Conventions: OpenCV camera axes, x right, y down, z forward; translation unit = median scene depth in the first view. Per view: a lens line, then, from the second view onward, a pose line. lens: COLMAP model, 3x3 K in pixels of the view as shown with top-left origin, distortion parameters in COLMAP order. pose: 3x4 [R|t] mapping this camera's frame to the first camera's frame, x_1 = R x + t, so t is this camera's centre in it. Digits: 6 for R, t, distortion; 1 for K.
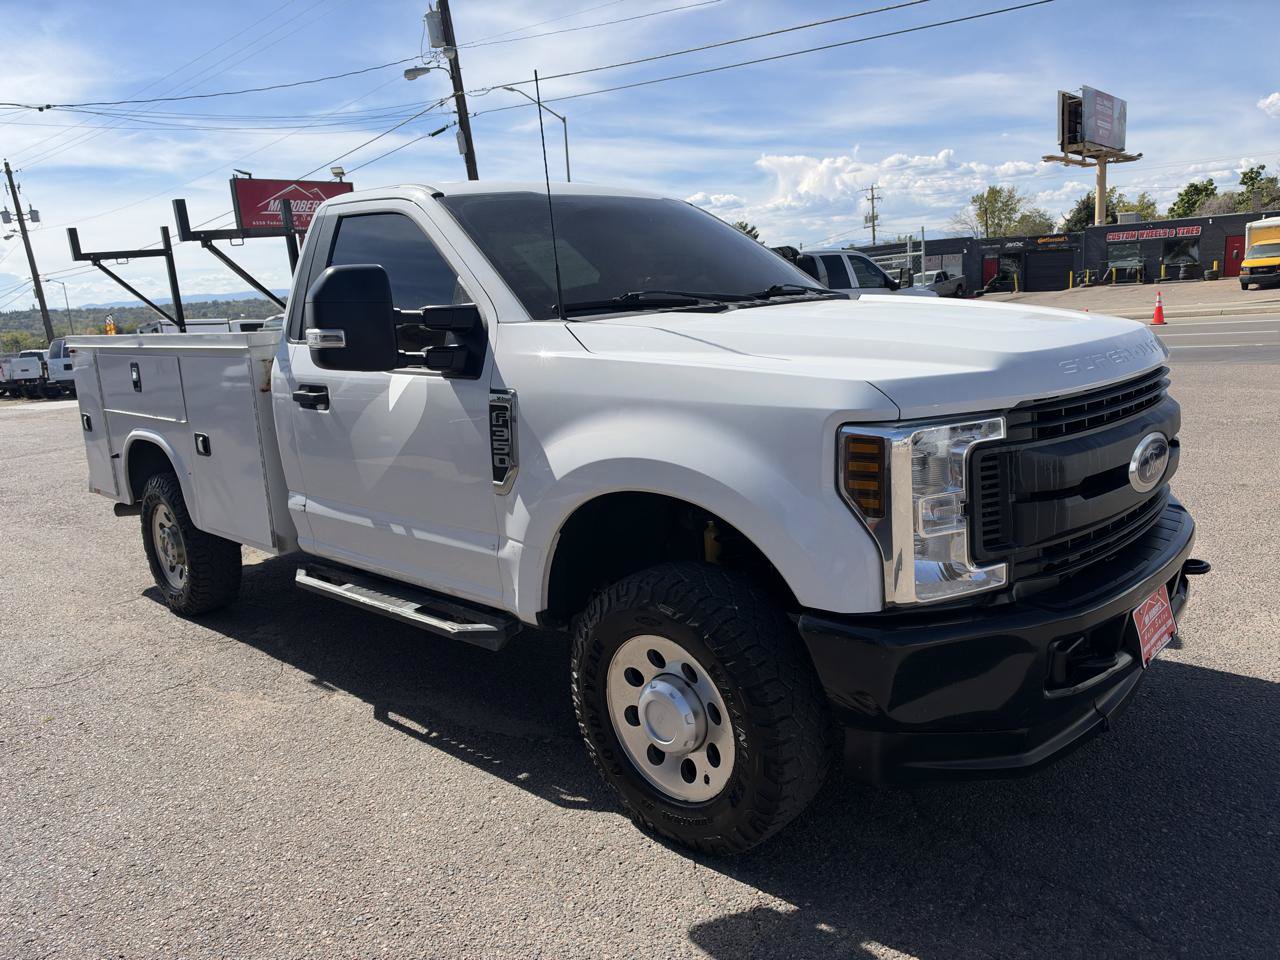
lens RADIAL K [[909.7, 0, 677.1], [0, 909.7, 470.1], [0, 0, 1]] dist [0.085872, -0.141376]
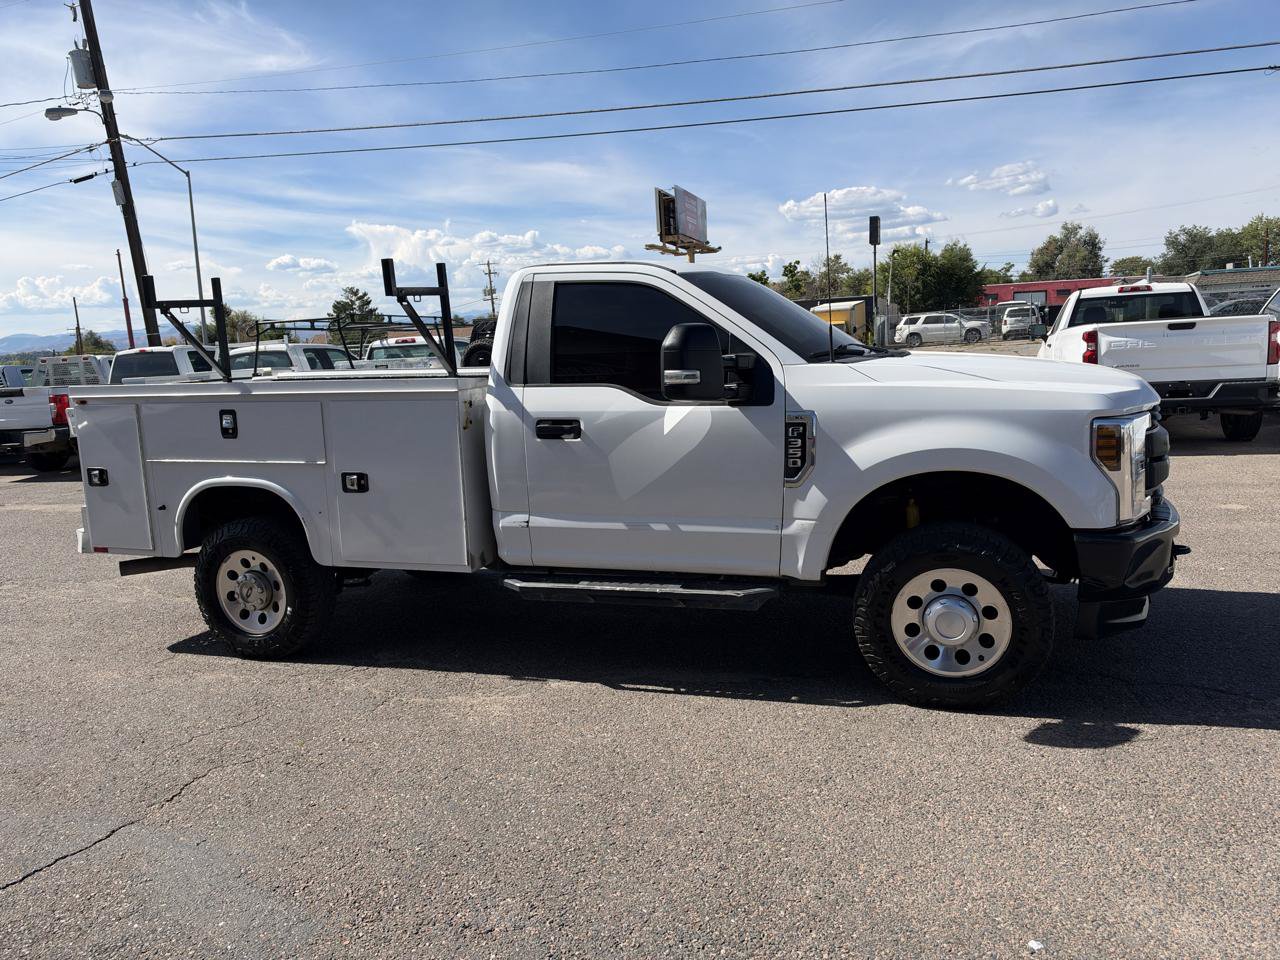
lens RADIAL K [[938.4, 0, 634.6], [0, 938.4, 474.4], [0, 0, 1]] dist [0.032371, -0.042120]
pose [[0.918392, -0.035576, 0.394069, -0.143085], [0.064945, 0.995996, -0.061440, 0.011665], [-0.390305, 0.082019, 0.917025, -0.031614]]
